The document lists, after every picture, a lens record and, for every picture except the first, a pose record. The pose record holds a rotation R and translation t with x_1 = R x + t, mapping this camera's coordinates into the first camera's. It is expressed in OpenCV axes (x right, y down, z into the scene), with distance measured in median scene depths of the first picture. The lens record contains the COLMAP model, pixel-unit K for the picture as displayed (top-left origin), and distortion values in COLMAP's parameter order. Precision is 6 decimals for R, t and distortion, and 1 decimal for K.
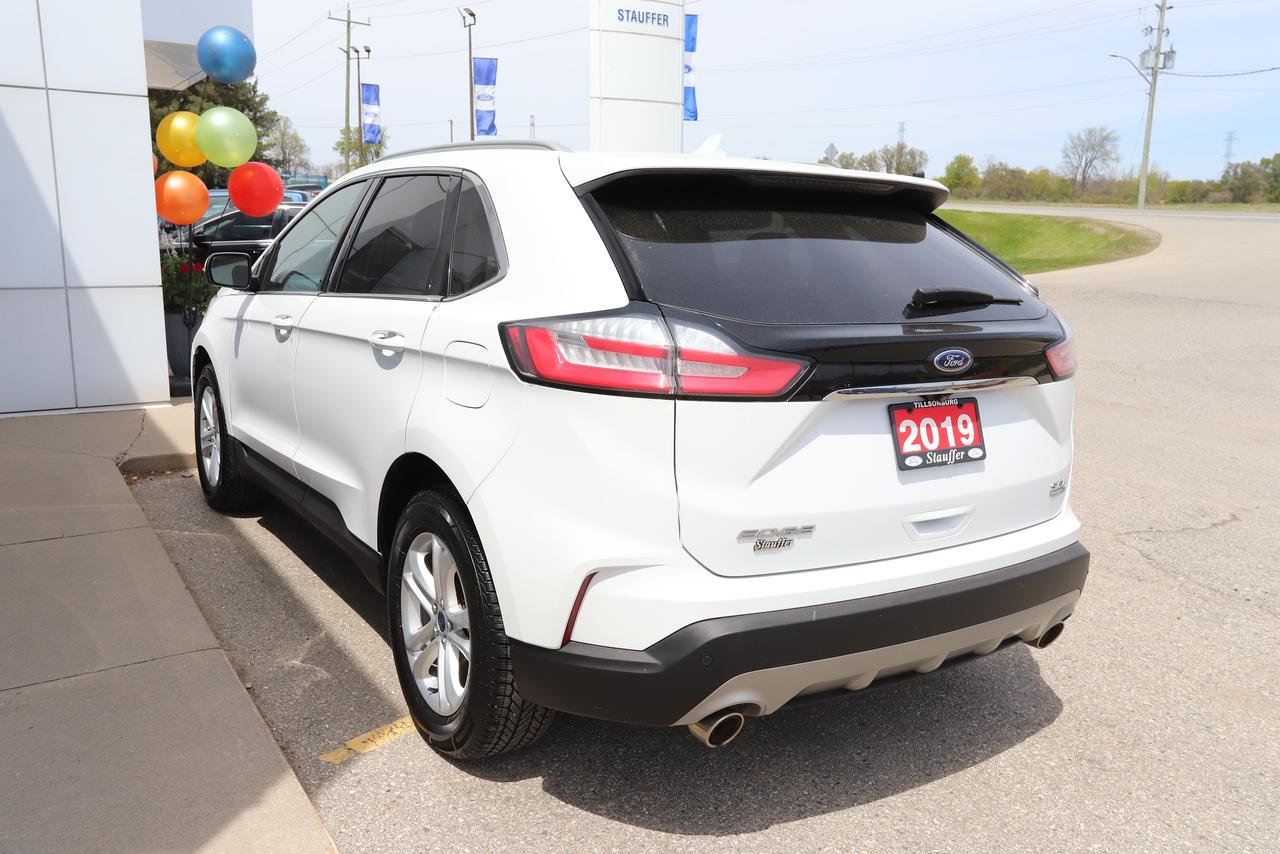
lens RADIAL K [[1069.2, 0, 640.0], [0, 1069.2, 427.0], [0, 0, 1]] dist [0.002550, 0.009826]
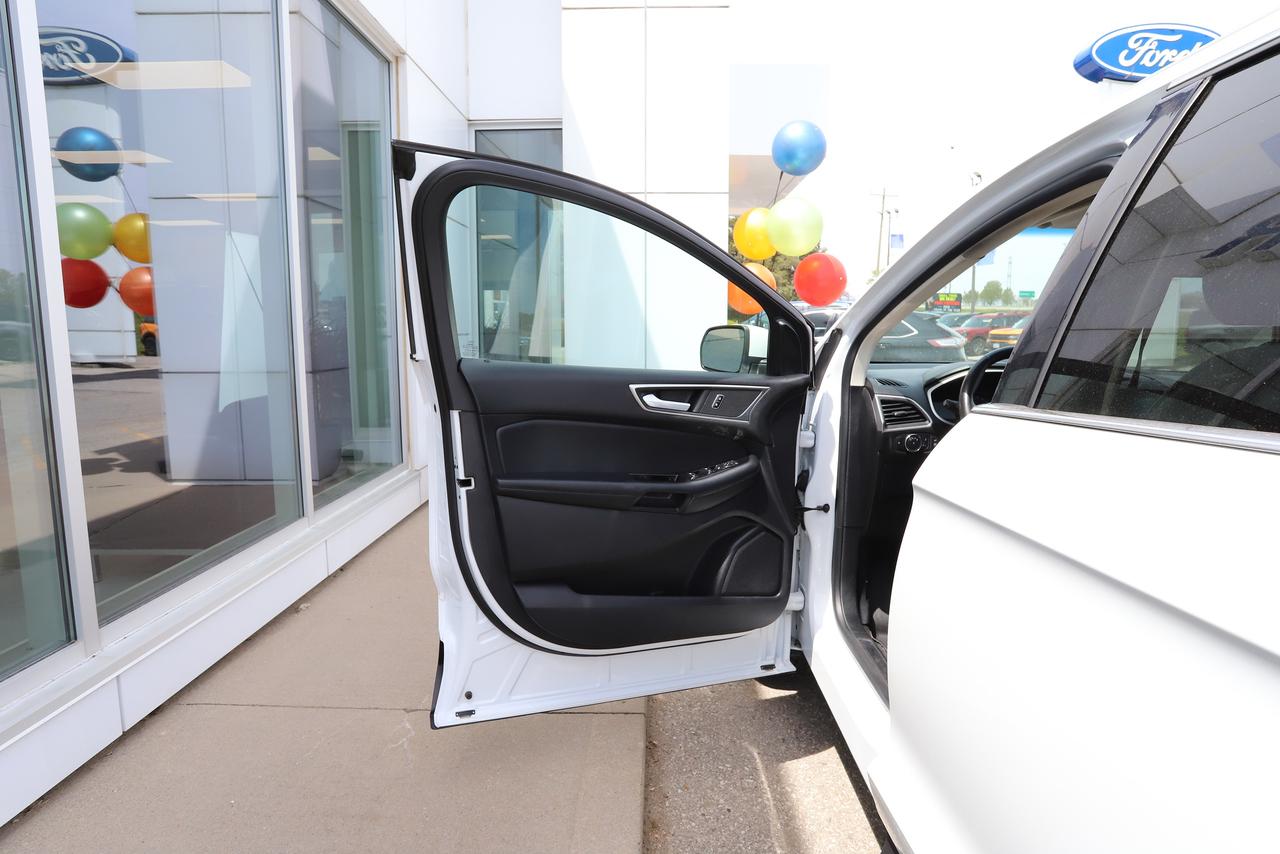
lens RADIAL K [[689.2, 0, 640.0], [0, 689.2, 427.0], [0, 0, 1]] dist [-0.048008, -0.000251]
pose [[0.836911, 0.066438, -0.543292, -0.391706], [-0.095550, 0.995098, -0.025502, -0.140873], [0.538934, 0.073254, 0.839157, 1.051258]]
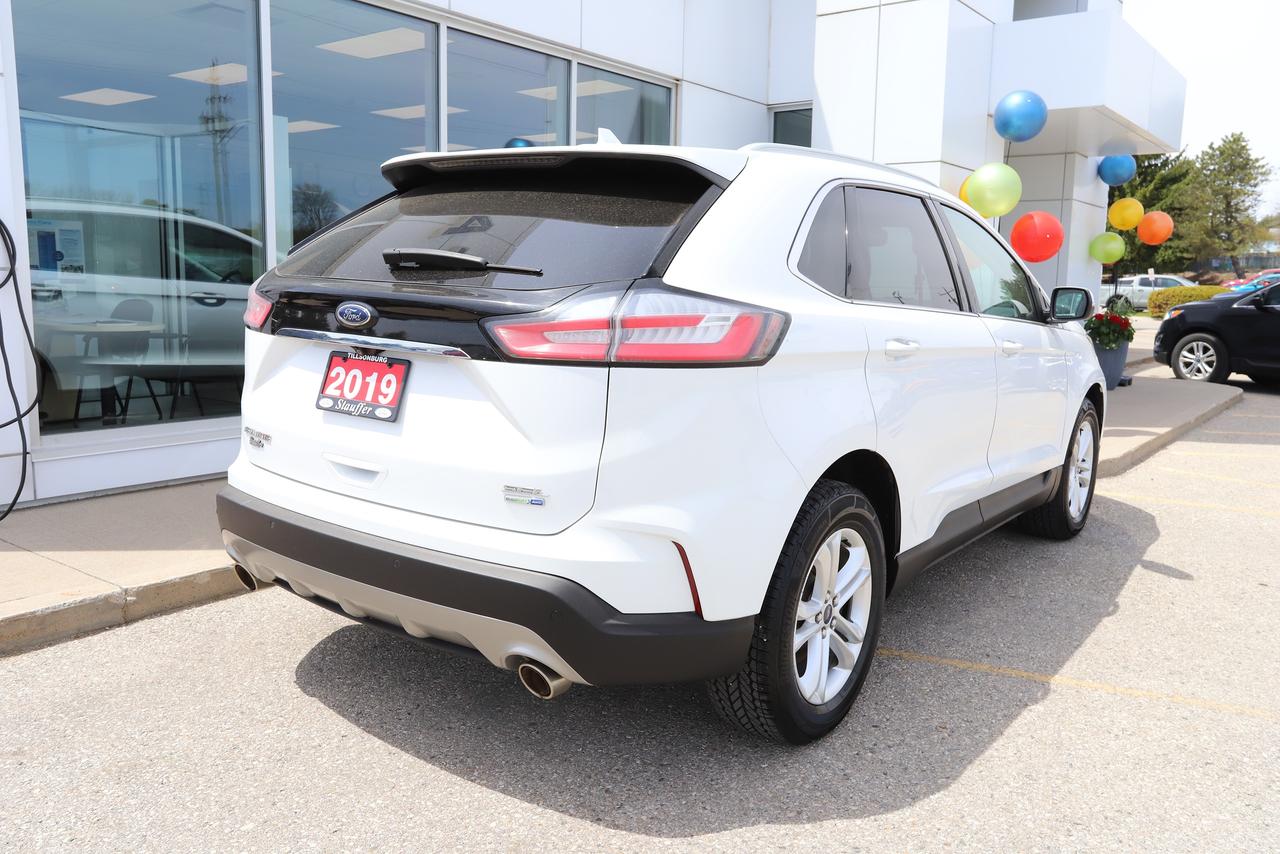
lens RADIAL K [[1005.5, 0, 640.0], [0, 1005.5, 427.0], [0, 0, 1]] dist [-0.010256, 0.001588]
pose [[0.345472, 0.125311, -0.930025, 1.288063], [-0.194669, 0.979056, 0.059605, -0.066041], [0.918016, 0.160455, 0.362630, 0.893821]]
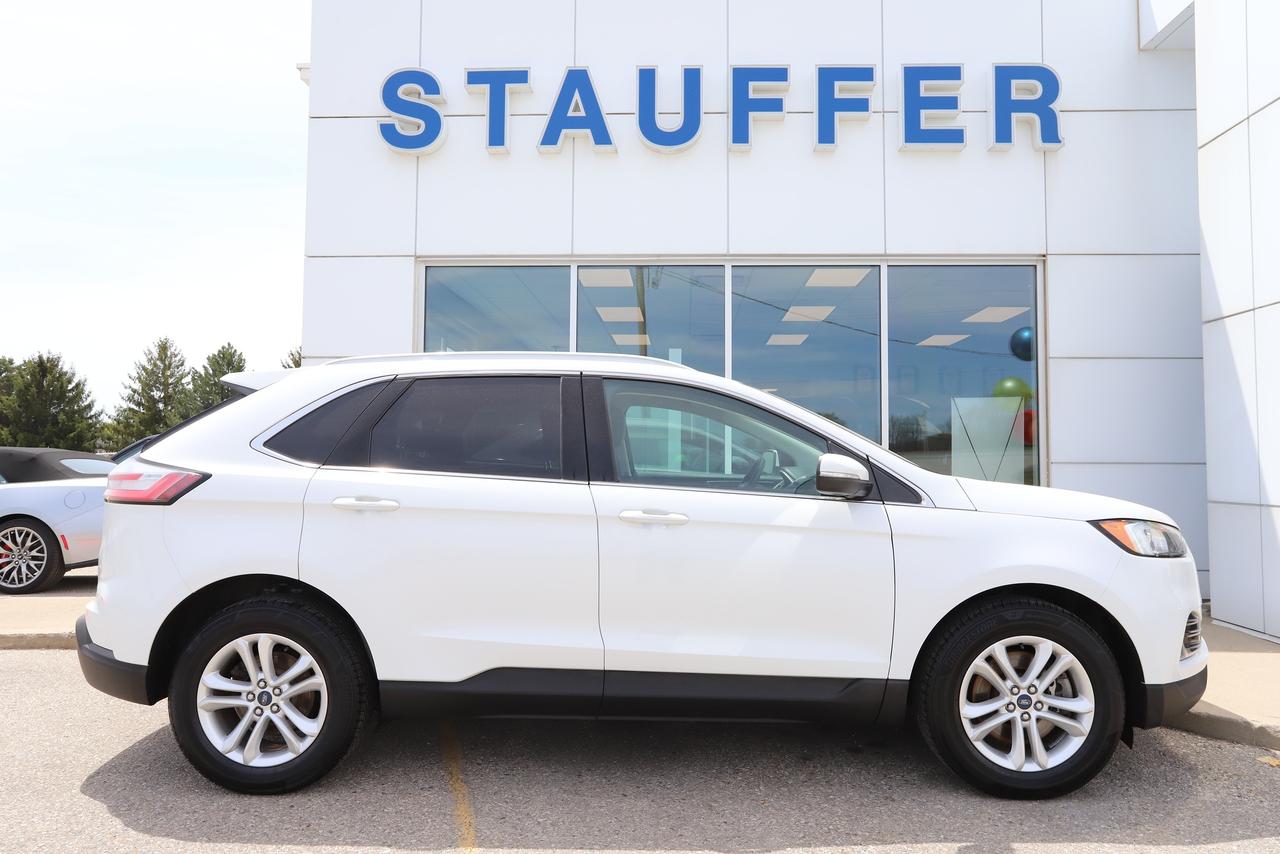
lens RADIAL K [[882.4, 0, 640.0], [0, 882.4, 427.0], [0, 0, 1]] dist [0.002593, 0.003561]
pose [[-0.568260, -0.051941, -0.821208, 1.134452], [-0.173117, 0.983215, 0.057606, -0.394326], [0.804432, 0.174900, -0.567714, 2.591875]]
